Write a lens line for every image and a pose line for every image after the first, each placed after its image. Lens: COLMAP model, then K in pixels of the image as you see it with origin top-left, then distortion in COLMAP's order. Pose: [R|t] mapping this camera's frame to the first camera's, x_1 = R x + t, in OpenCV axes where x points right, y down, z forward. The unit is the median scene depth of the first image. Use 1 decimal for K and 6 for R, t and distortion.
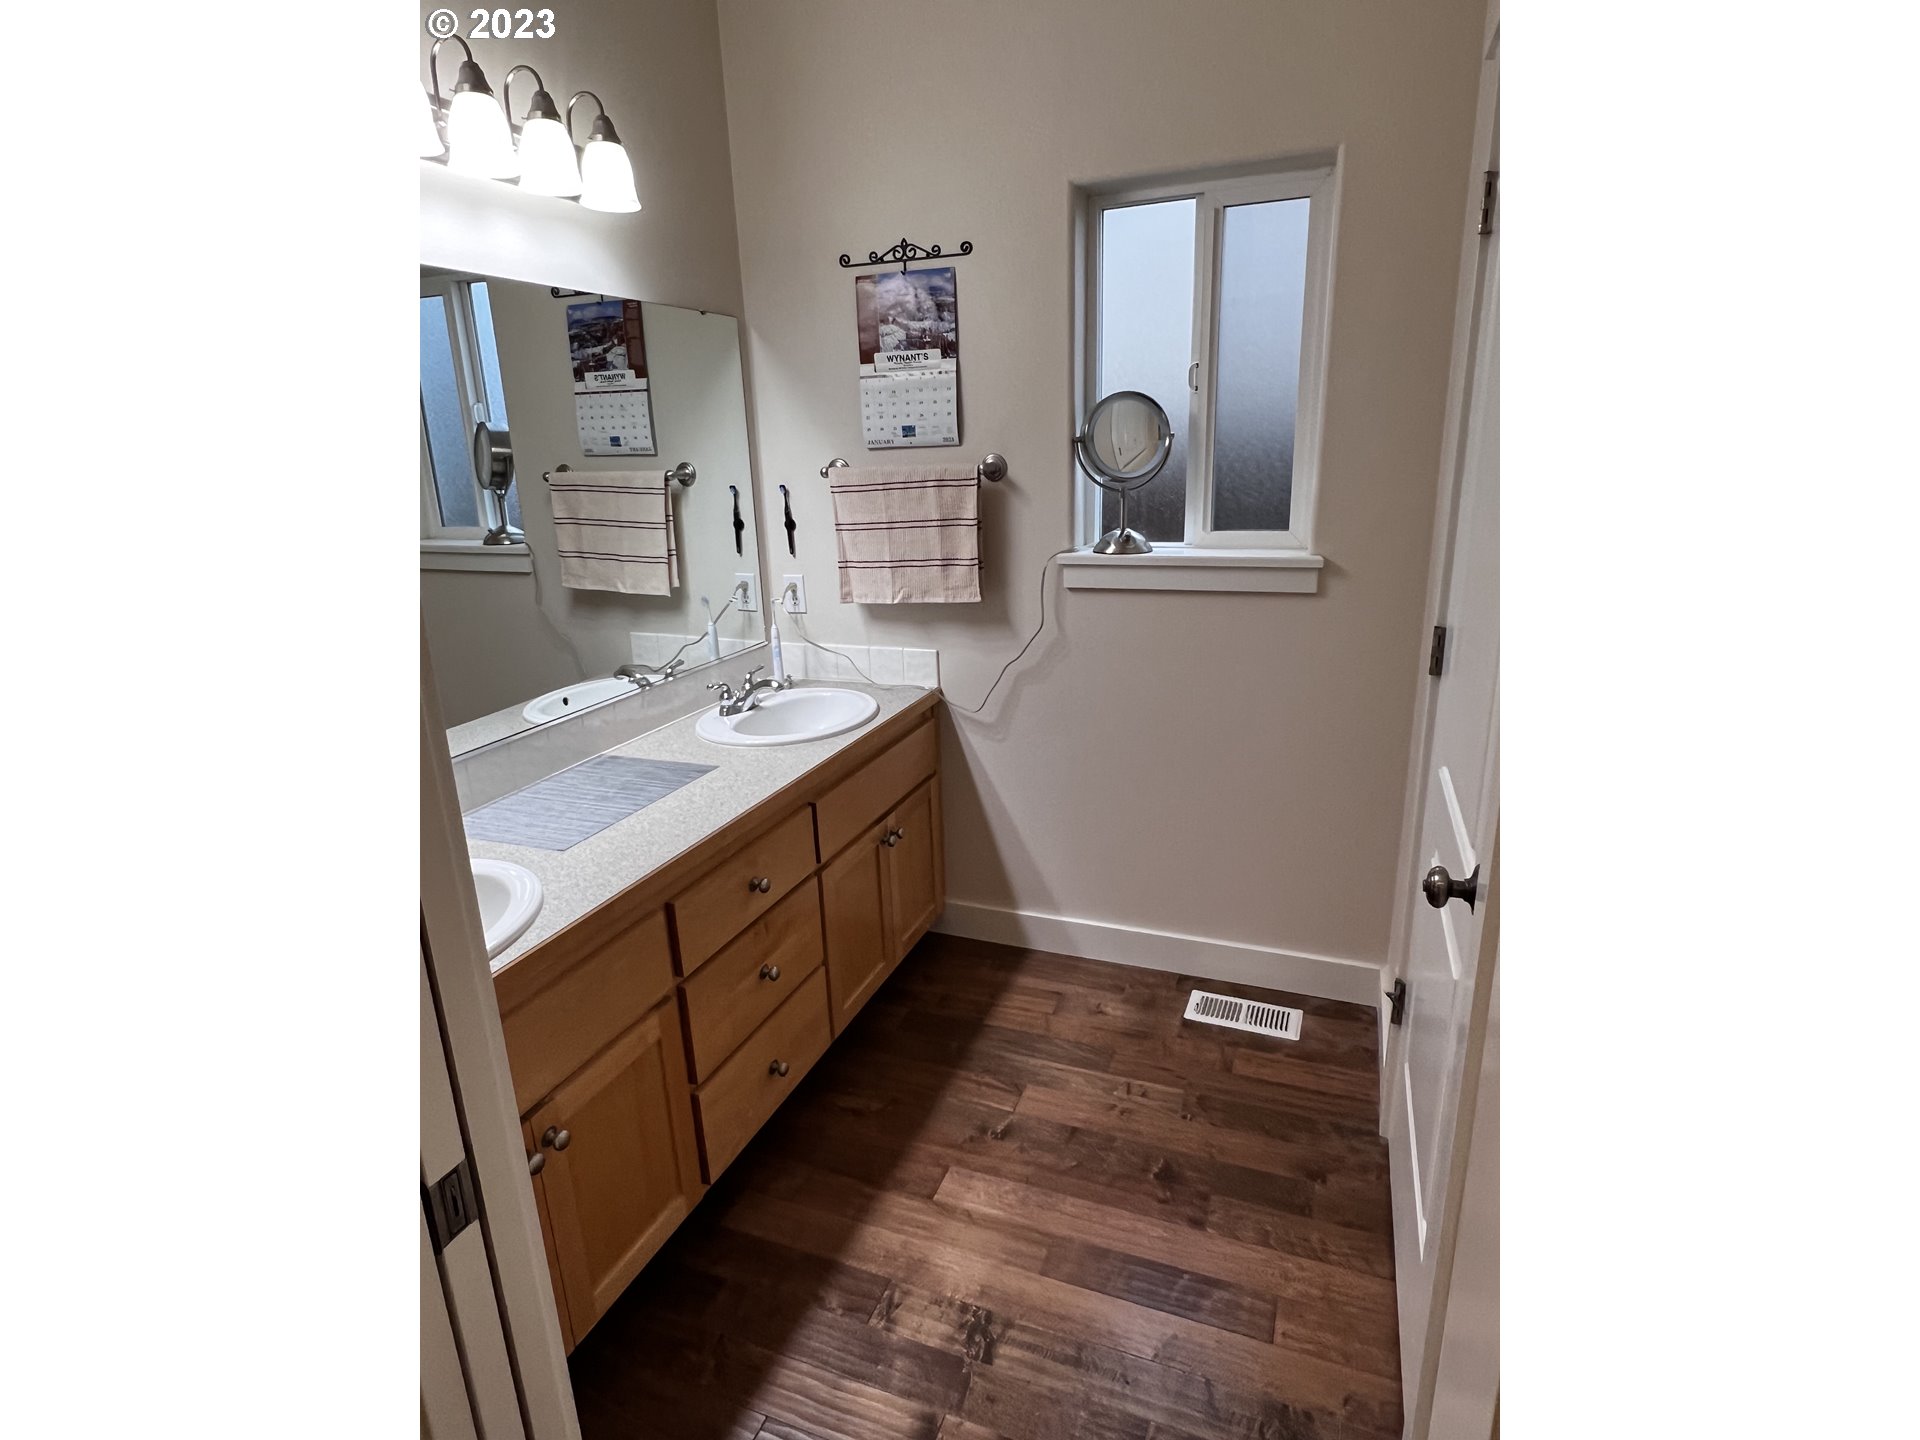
lens RADIAL K [[958.2, 0, 959.1], [0, 958.2, 717.4], [0, 0, 1]] dist [-0.000489, -0.000195]
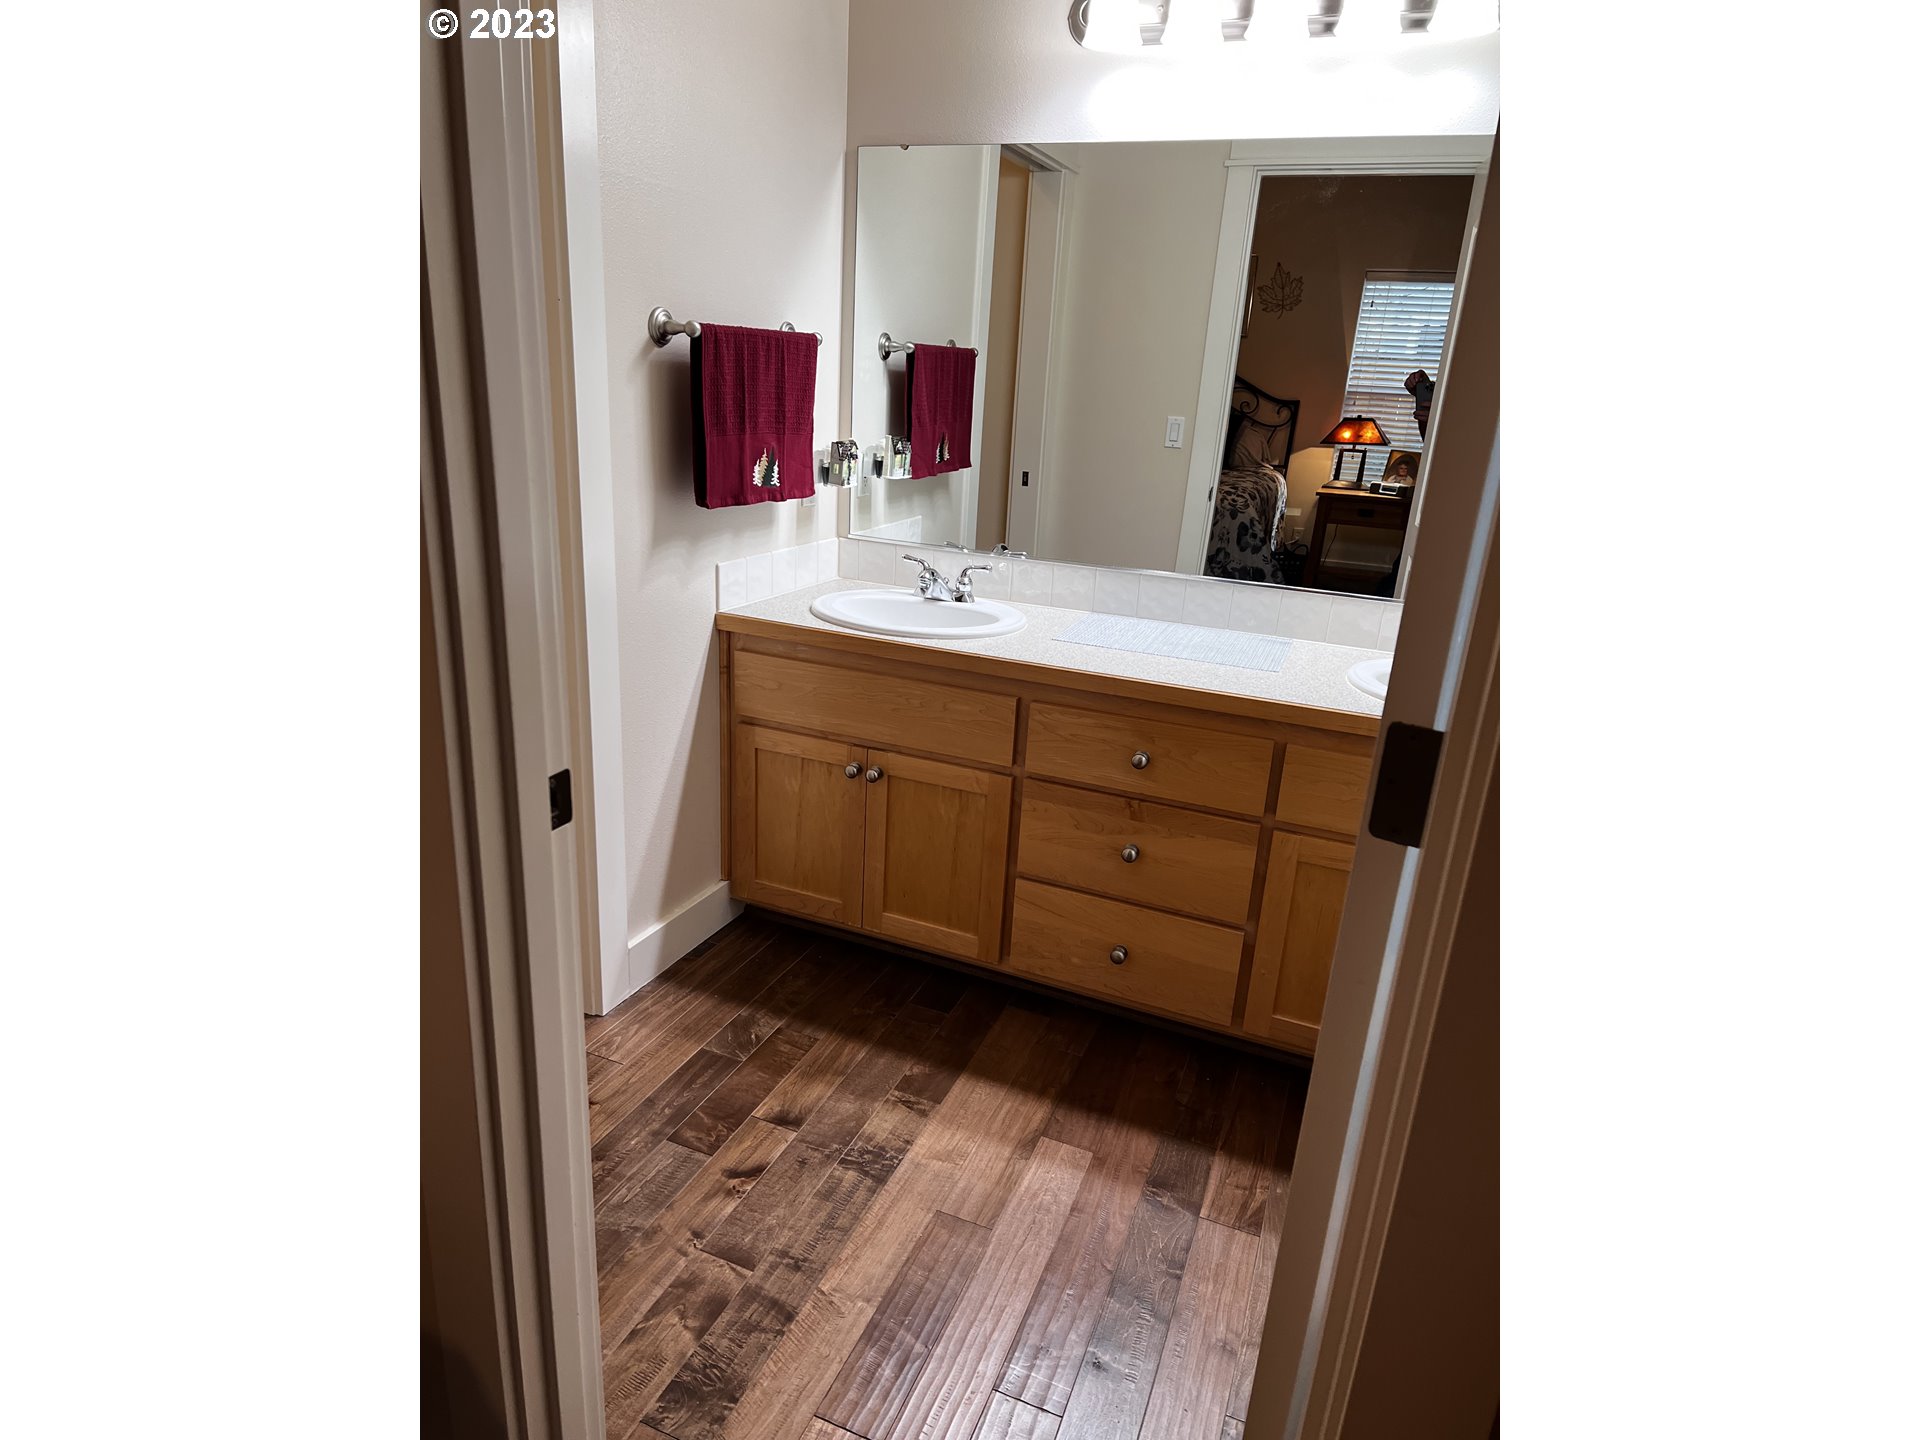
lens RADIAL K [[1080.8, 0, 957.8], [0, 1080.8, 724.1], [0, 0, 1]] dist [0.001235, 0.000052]
pose [[-0.015264, 0.333911, -0.942481, 0.919080], [-0.332002, 0.887420, 0.319781, -0.165208], [0.943155, 0.317787, 0.097314, 0.794336]]
